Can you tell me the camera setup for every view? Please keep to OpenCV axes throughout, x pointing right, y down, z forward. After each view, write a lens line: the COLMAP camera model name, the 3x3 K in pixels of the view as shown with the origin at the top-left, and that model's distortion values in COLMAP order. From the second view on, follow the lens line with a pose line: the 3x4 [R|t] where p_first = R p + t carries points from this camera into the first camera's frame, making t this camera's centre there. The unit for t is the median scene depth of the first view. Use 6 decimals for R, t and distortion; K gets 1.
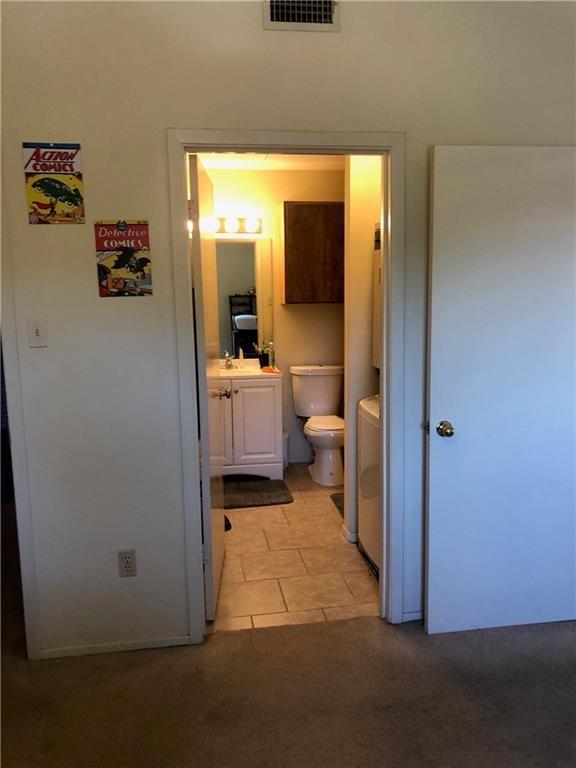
lens RADIAL K [[641.2, 0, 288.2], [0, 641.2, 383.8], [0, 0, 1]] dist [0.005648, 0.015871]
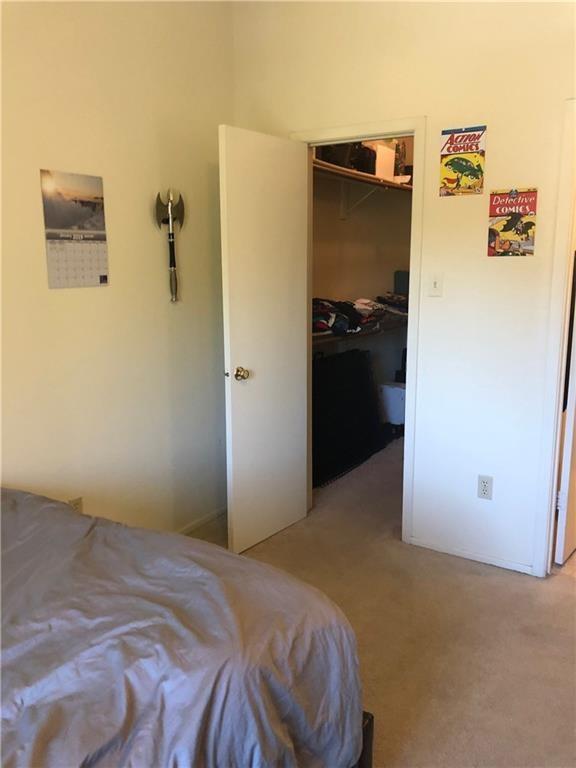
lens RADIAL K [[641.2, 0, 288.1], [0, 641.2, 383.5], [0, 0, 1]] dist [0.005648, 0.015871]
pose [[0.745954, 0.143459, -0.650363, 0.235644], [-0.114621, 0.989608, 0.086821, 0.035862], [0.656059, 0.009781, 0.754646, -0.128075]]
